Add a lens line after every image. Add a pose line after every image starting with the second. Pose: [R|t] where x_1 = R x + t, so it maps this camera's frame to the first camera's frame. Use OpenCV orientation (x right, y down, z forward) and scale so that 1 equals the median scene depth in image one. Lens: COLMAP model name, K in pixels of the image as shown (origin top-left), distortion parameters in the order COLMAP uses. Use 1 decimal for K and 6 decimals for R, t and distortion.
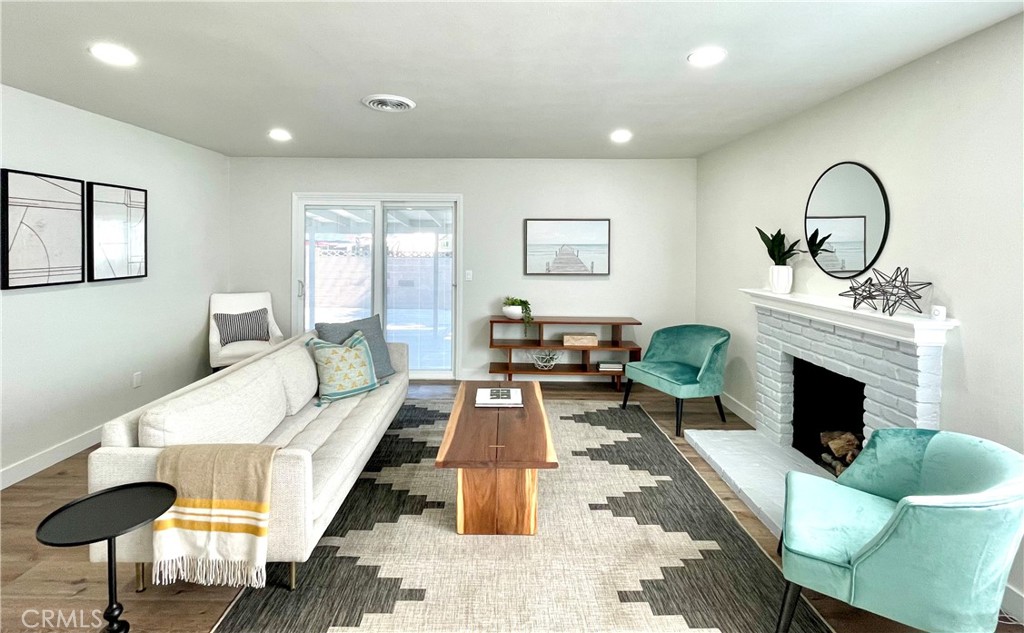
lens RADIAL K [[472.6, 0, 507.4], [0, 472.6, 251.6], [0, 0, 1]] dist [-0.004126, -0.000154]
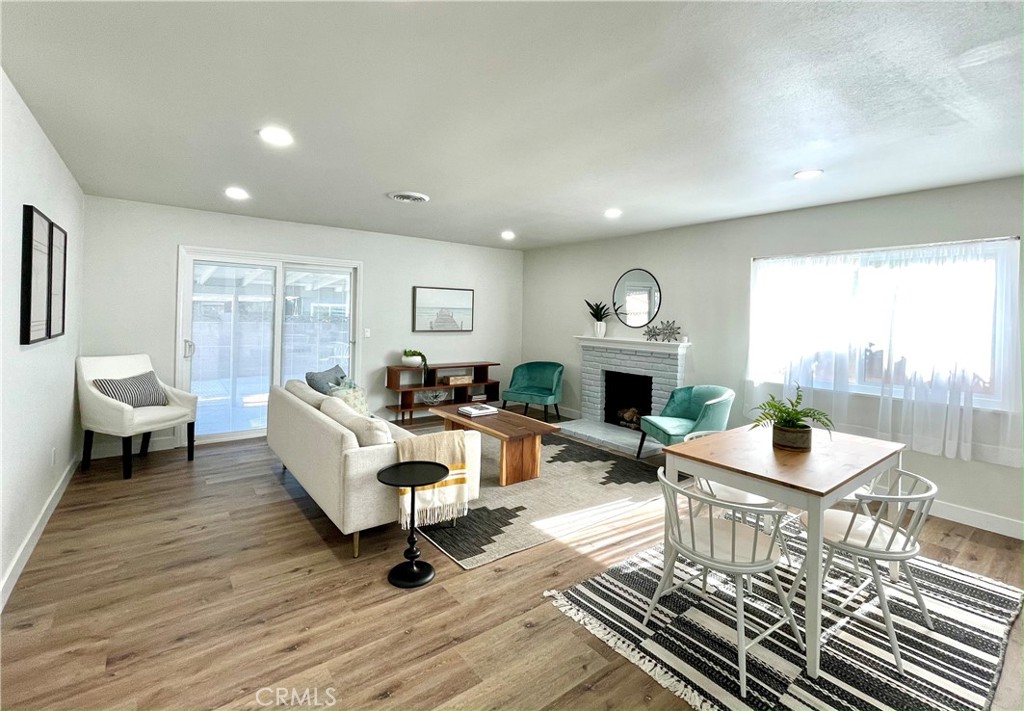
lens RADIAL K [[461.5, 0, 529.2], [0, 461.5, 317.4], [0, 0, 1]] dist [0.000923, 0.000015]
pose [[0.779911, 0.009050, 0.625825, -0.749615], [-0.007297, 0.999959, -0.005366, 0.025150], [-0.625848, -0.000382, 0.779945, -0.201663]]
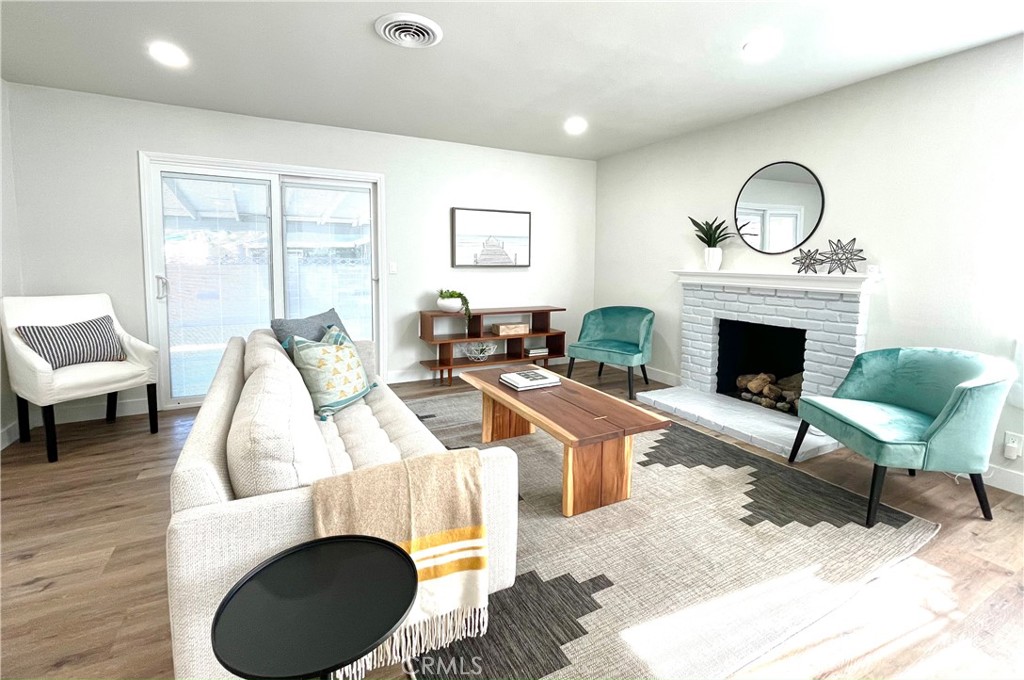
lens RADIAL K [[449.6, 0, 511.0], [0, 449.6, 297.6], [0, 0, 1]] dist [-0.003665, -0.000455]
pose [[0.884295, -0.037681, 0.465406, -0.442079], [0.006165, 0.997594, 0.069057, 0.076765], [-0.466888, -0.058197, 0.882399, 0.217520]]
